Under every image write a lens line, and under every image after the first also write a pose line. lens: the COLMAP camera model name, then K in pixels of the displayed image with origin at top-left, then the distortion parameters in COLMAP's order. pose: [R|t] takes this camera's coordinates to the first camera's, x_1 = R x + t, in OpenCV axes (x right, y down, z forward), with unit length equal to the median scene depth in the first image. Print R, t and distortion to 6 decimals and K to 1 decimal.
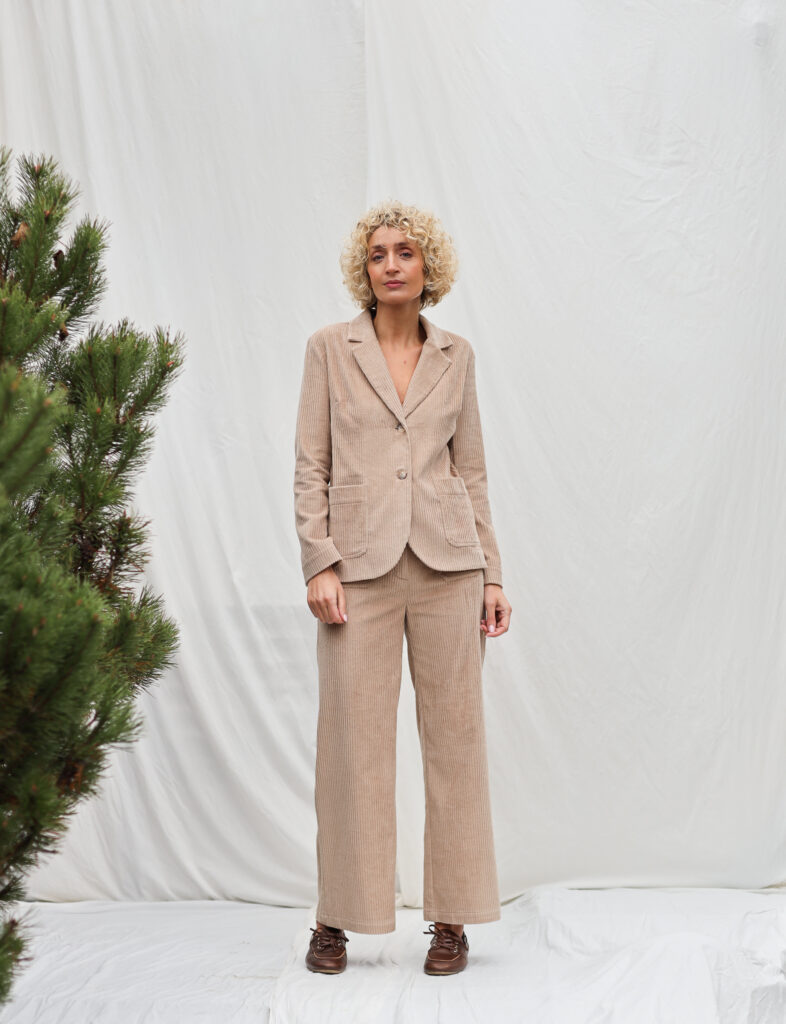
lens RADIAL K [[1618.1, 0, 393.0], [0, 1618.1, 512.0], [0, 0, 1]] dist [-0.210036, 0.039230]
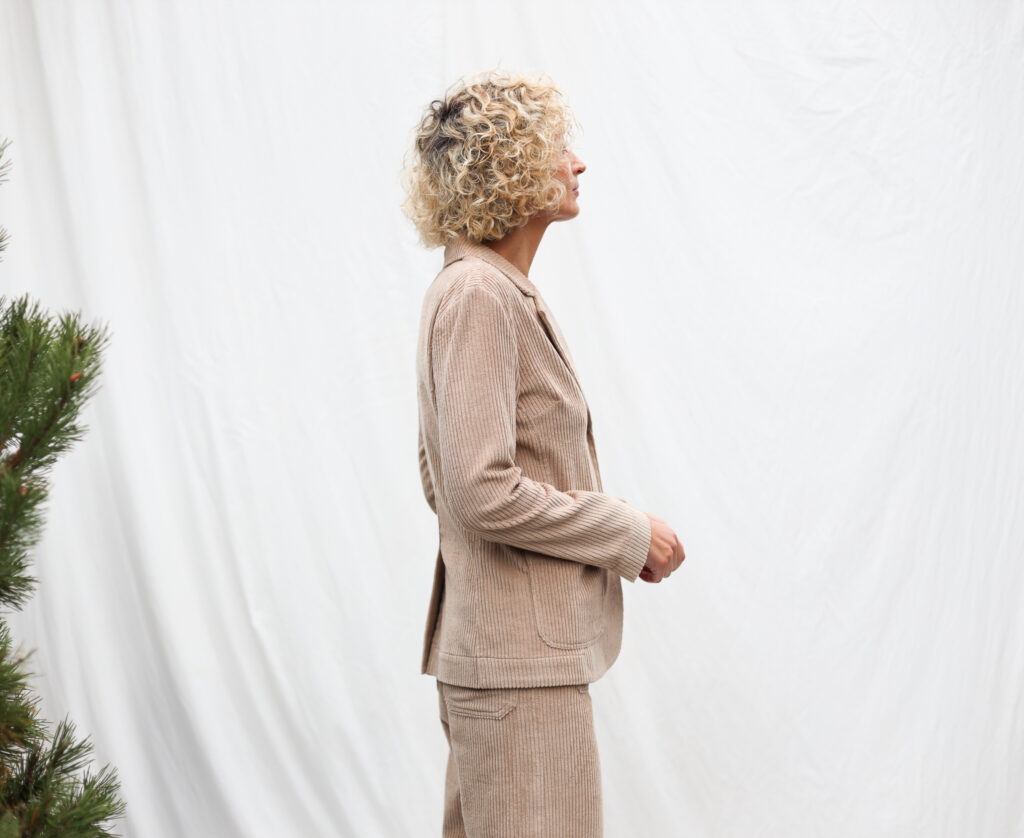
lens RADIAL K [[1535.1, 0, 512.0], [0, 1535.1, 419.0], [0, 0, 1]] dist [-0.021928, -0.737247]
pose [[0.999997, -0.001736, -0.001779, 0.022590], [0.001728, 0.999989, -0.004358, -0.069084], [0.001786, 0.004355, 0.999989, 0.407346]]
